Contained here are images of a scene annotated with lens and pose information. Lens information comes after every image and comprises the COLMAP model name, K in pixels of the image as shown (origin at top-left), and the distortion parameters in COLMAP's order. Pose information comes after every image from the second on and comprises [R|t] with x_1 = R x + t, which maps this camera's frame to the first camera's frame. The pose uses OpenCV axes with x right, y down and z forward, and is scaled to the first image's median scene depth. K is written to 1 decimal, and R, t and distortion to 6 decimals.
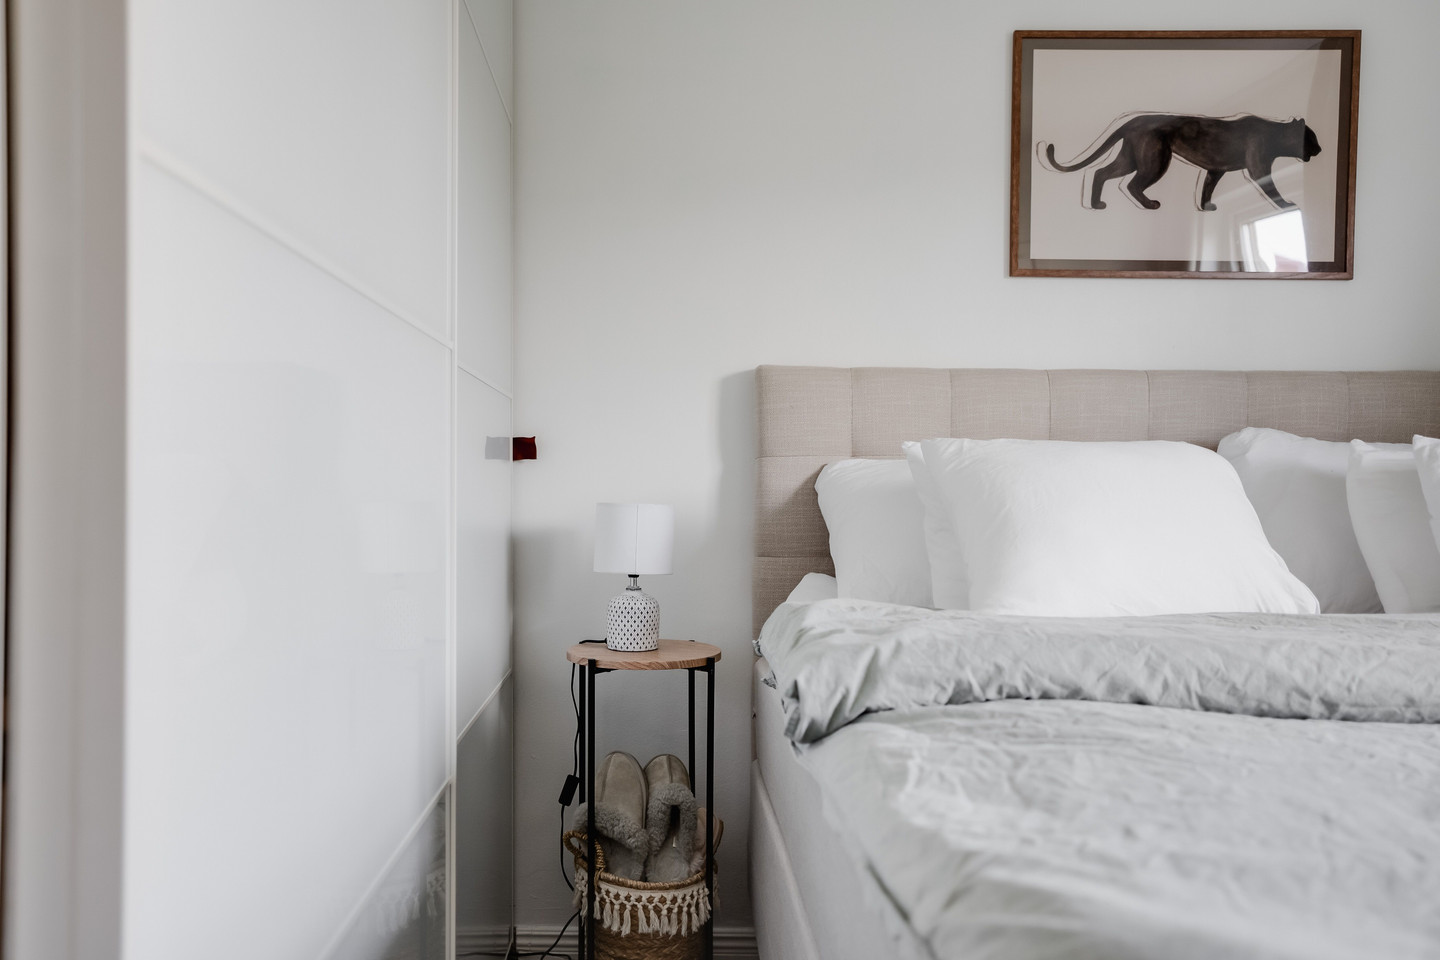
lens RADIAL K [[1229.7, 0, 720.0], [0, 1229.7, 480.0], [0, 0, 1]] dist [0.004118, 0.101251]
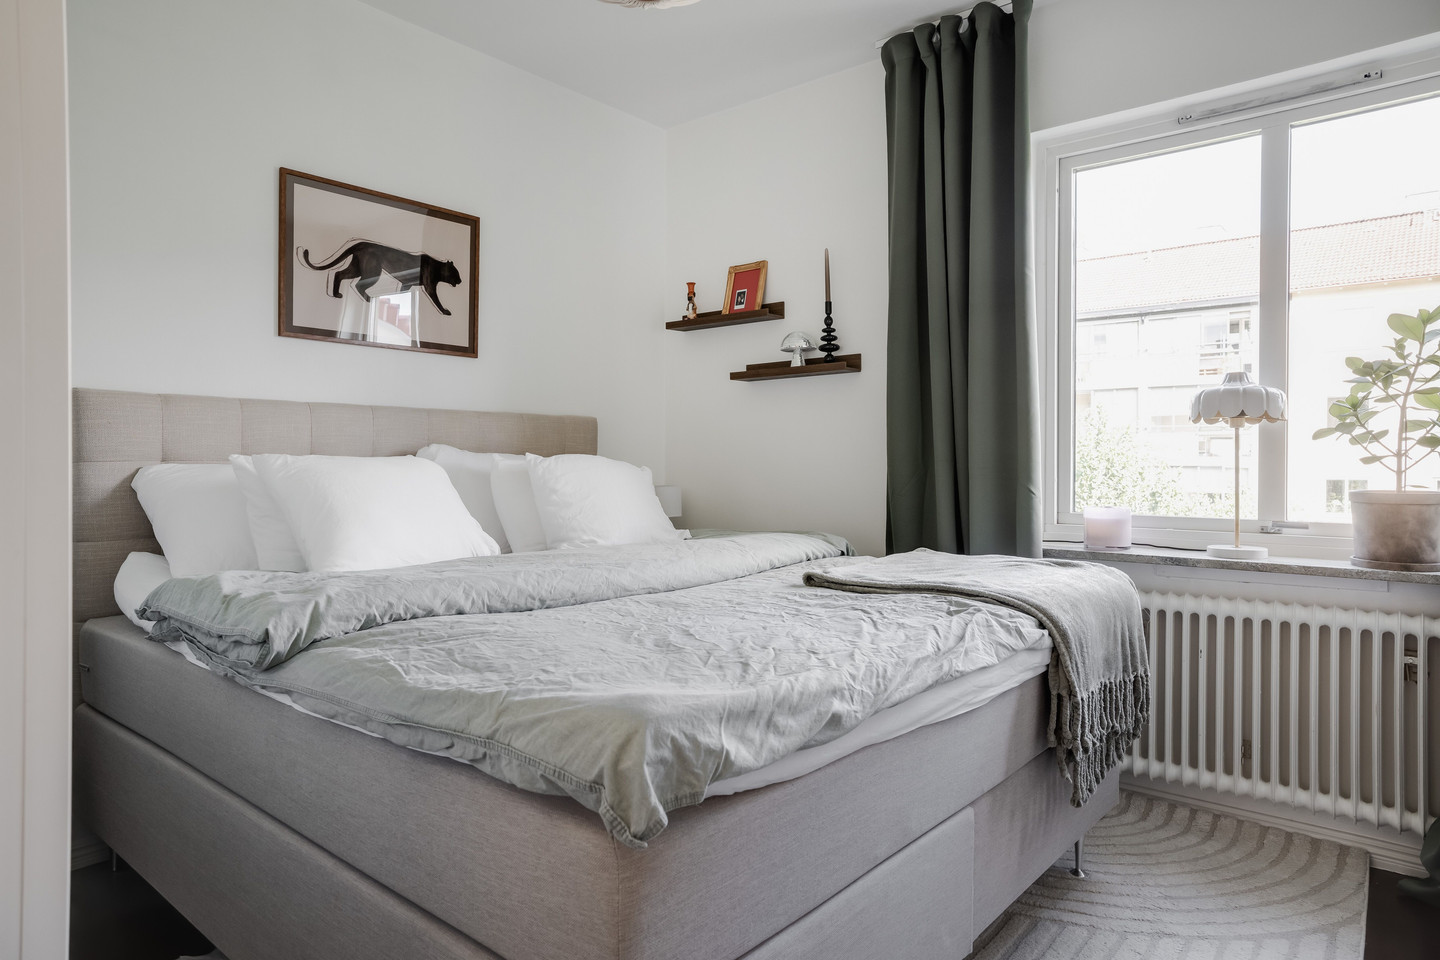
lens RADIAL K [[885.4, 0, 717.4], [0, 885.4, 461.2], [0, 0, 1]] dist [-0.043384, 0.057170]
pose [[0.656090, -0.003784, 0.754673, -0.383088], [-0.005209, 0.999941, 0.009542, -0.056554], [-0.754665, -0.010191, 0.656031, -0.129278]]
